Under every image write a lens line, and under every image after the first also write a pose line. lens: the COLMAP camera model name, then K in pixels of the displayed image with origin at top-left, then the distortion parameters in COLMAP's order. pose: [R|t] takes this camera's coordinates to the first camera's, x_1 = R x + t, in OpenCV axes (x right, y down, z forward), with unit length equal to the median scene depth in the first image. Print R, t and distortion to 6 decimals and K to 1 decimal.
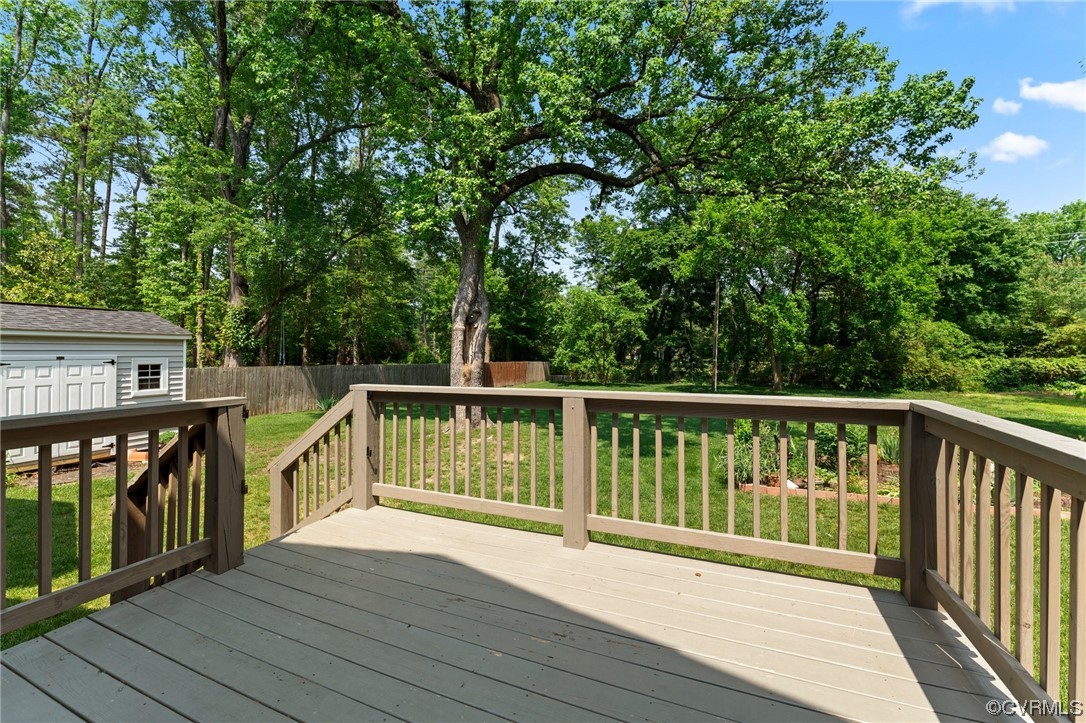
lens RADIAL K [[445.3, 0, 543.1], [0, 445.3, 357.9], [0, 0, 1]] dist [-0.001980, 0.000172]
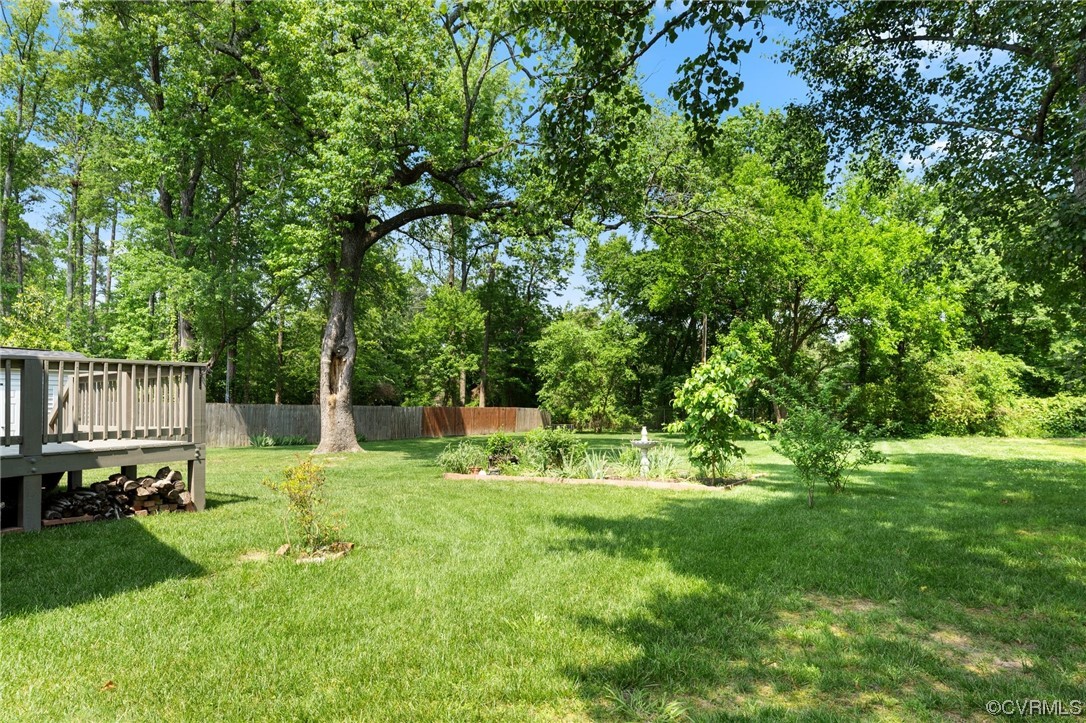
lens RADIAL K [[556.6, 0, 532.4], [0, 556.6, 400.8], [0, 0, 1]] dist [-0.003118, -0.000119]
pose [[0.989440, -0.007585, -0.144742, 0.228131], [0.004468, 0.999751, -0.021848, 0.027792], [0.144872, 0.020970, 0.989228, -0.129247]]
